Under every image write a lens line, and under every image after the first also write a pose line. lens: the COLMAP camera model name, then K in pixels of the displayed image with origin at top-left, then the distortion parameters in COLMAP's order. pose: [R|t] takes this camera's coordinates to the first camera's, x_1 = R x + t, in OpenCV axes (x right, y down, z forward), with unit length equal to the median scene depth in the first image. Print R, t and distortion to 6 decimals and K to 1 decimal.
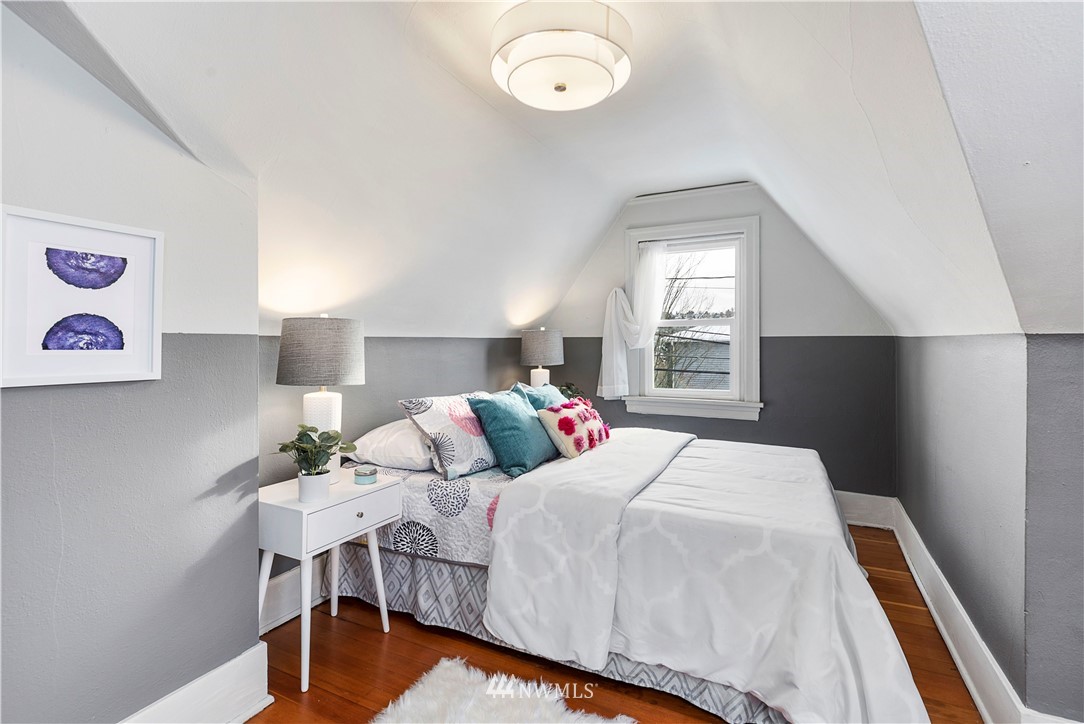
lens RADIAL K [[493.9, 0, 533.7], [0, 493.9, 348.7], [0, 0, 1]] dist [0.009075, -0.000207]
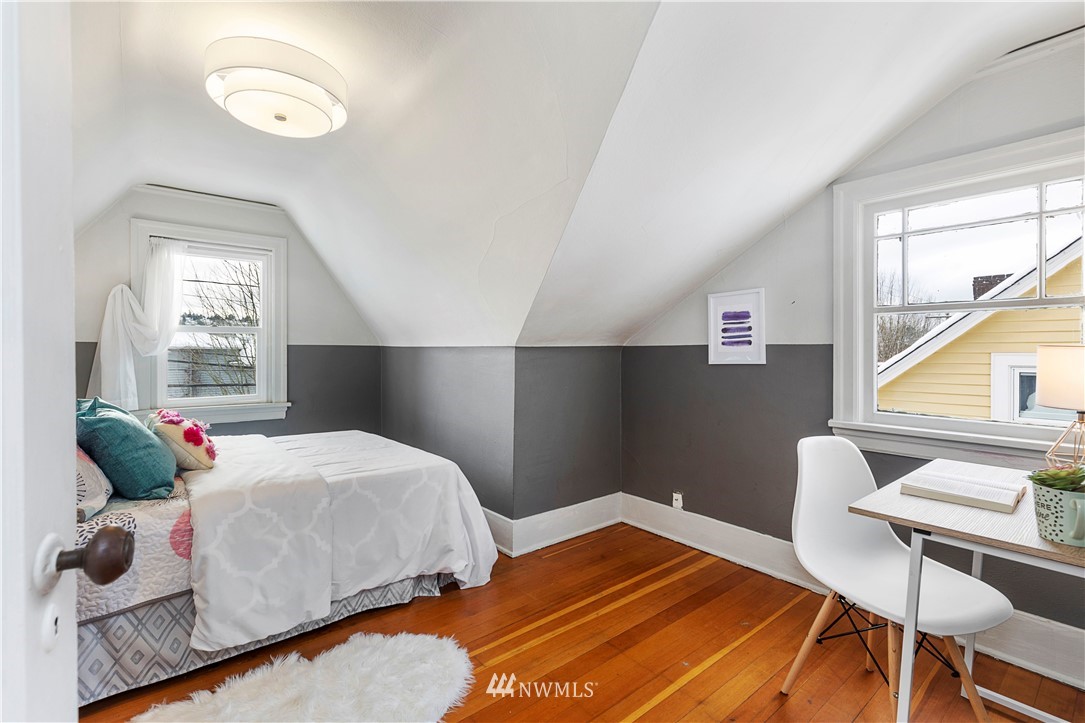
lens RADIAL K [[485.0, 0, 529.3], [0, 485.0, 357.7], [0, 0, 1]] dist [-0.001402, -0.000122]
pose [[0.431654, -0.008408, 0.902000, -0.606271], [0.004979, 0.999964, 0.006939, 0.001330], [-0.902026, 0.001496, 0.431680, 0.021197]]
